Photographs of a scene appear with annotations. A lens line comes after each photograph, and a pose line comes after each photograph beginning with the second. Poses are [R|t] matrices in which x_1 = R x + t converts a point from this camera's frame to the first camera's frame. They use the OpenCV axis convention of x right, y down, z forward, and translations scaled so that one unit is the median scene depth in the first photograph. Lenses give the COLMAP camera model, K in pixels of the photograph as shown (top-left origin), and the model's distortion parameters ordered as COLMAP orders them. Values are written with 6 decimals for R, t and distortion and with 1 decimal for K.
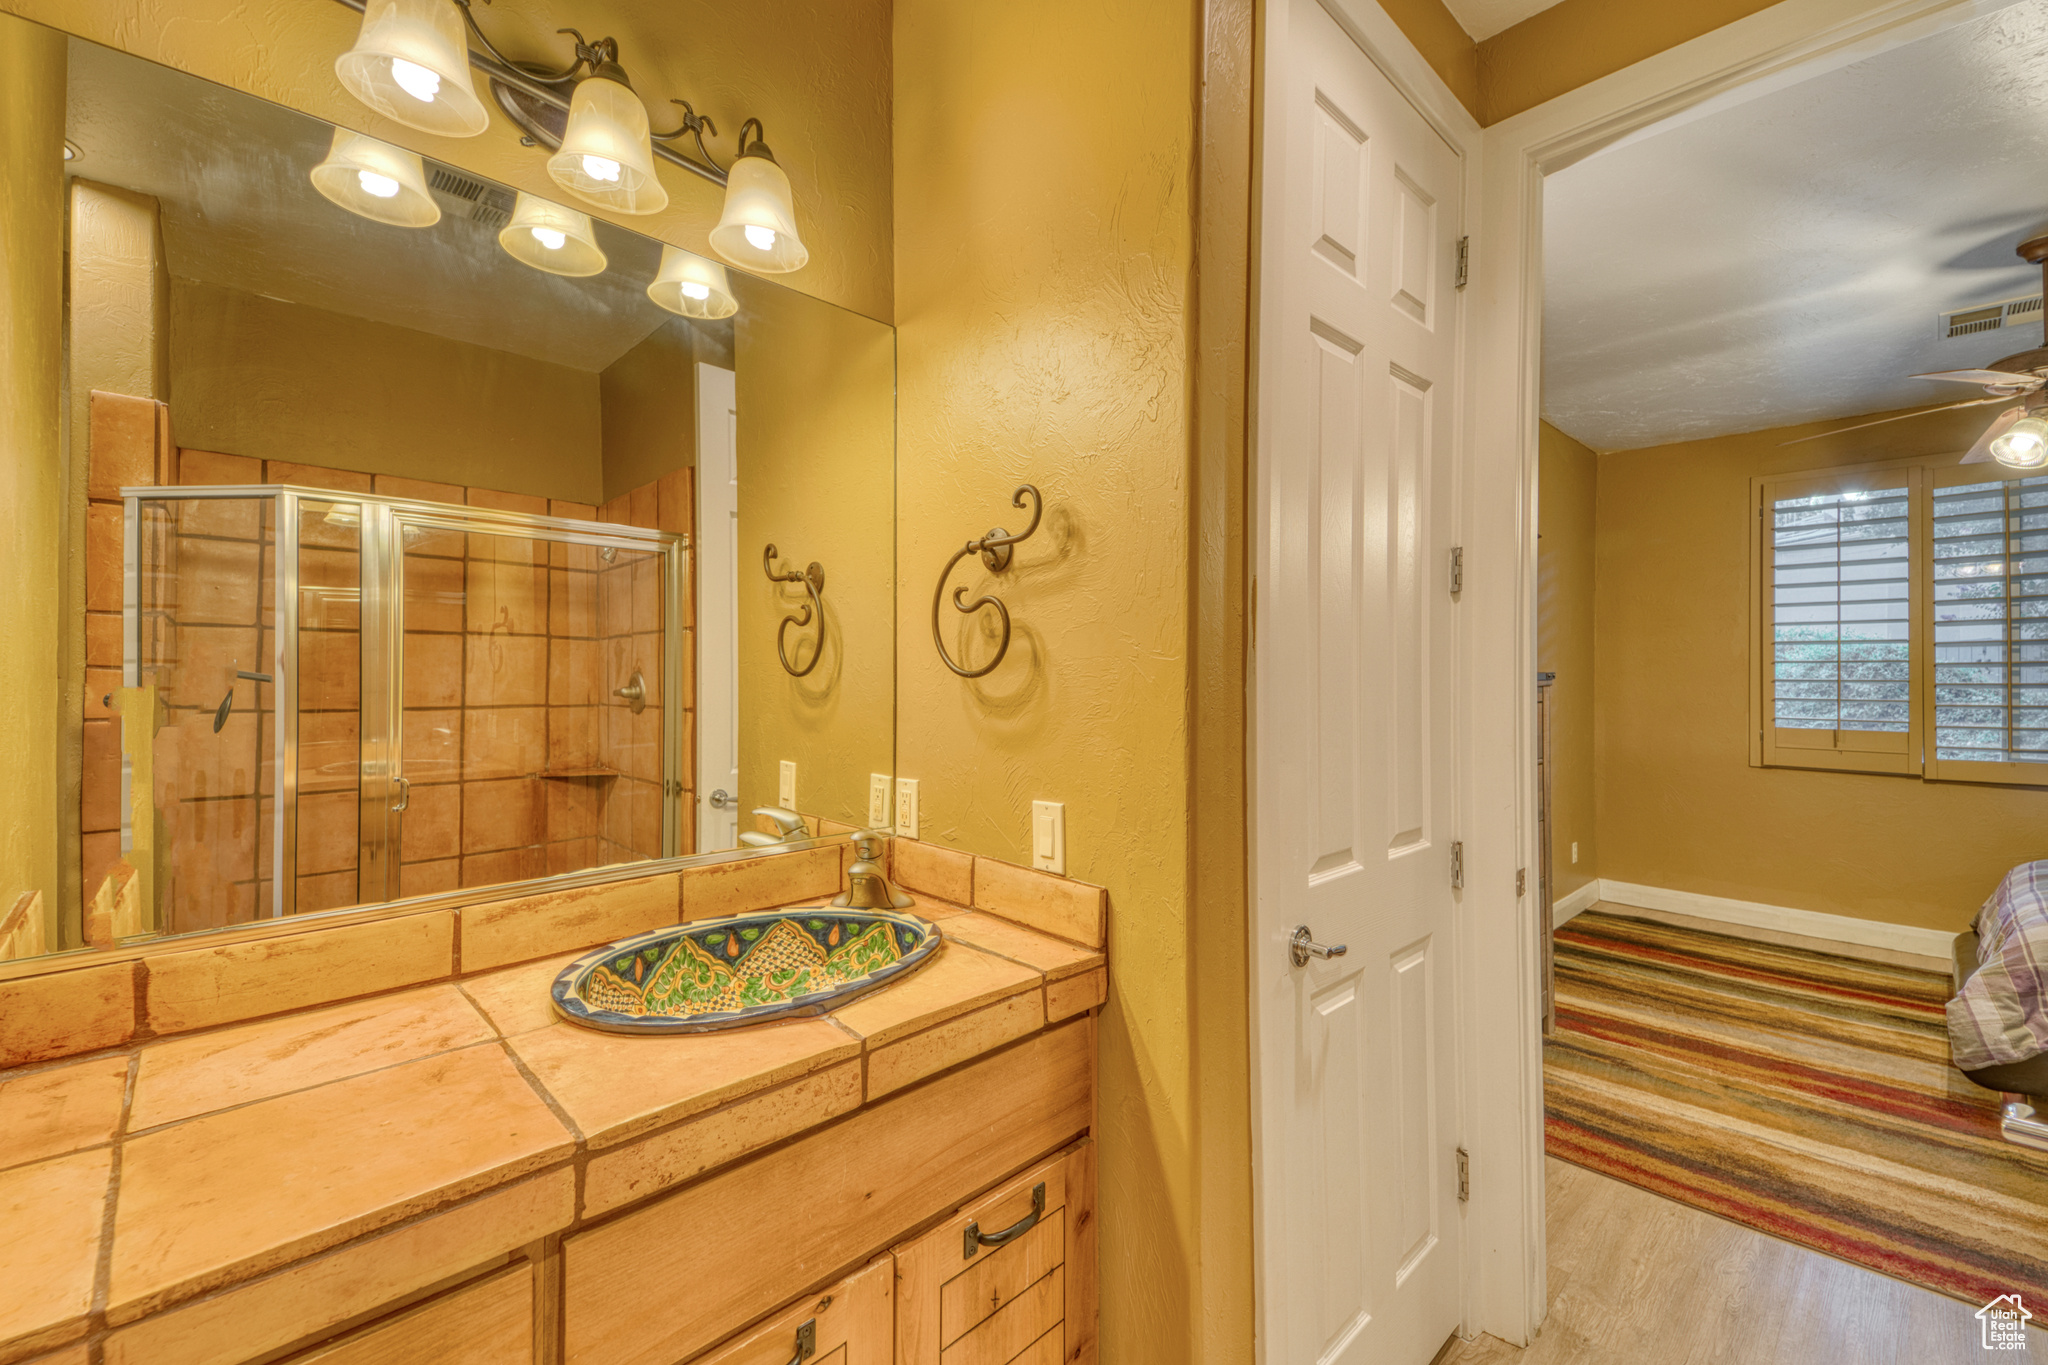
lens RADIAL K [[846.1, 0, 1027.6], [0, 846.1, 670.8], [0, 0, 1]] dist [0.088185, -0.044699]
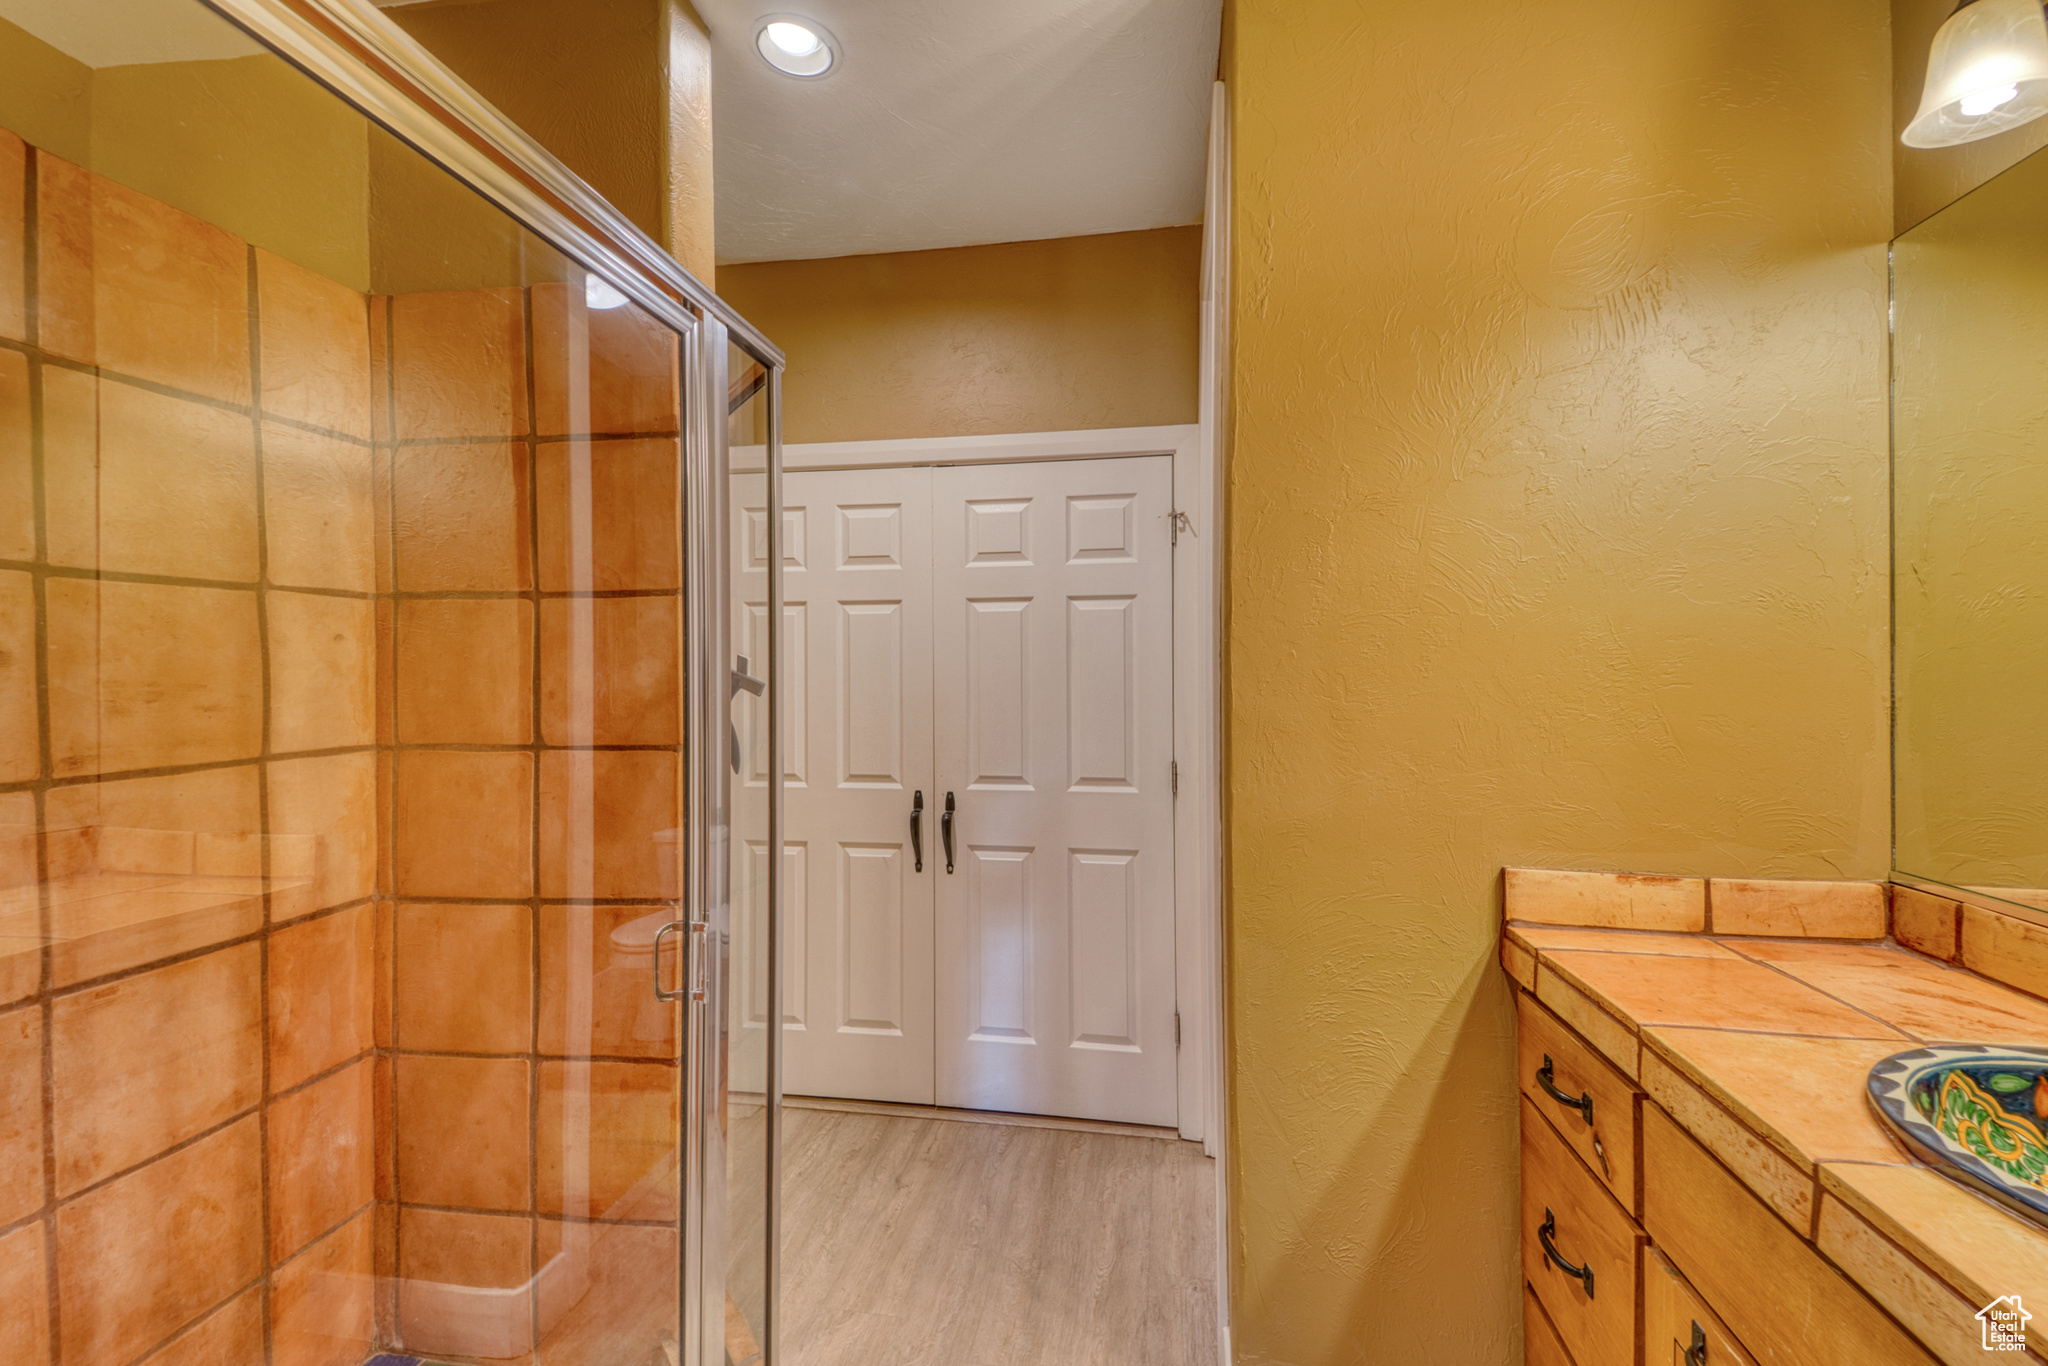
lens RADIAL K [[844.8, 0, 1021.8], [0, 844.8, 680.5], [0, 0, 1]] dist [0.076600, -0.034077]
pose [[-0.807734, 0.009931, -0.589463, 0.583191], [0.004101, 0.999929, 0.011227, -0.011378], [0.589533, 0.006651, -0.807717, 0.837885]]
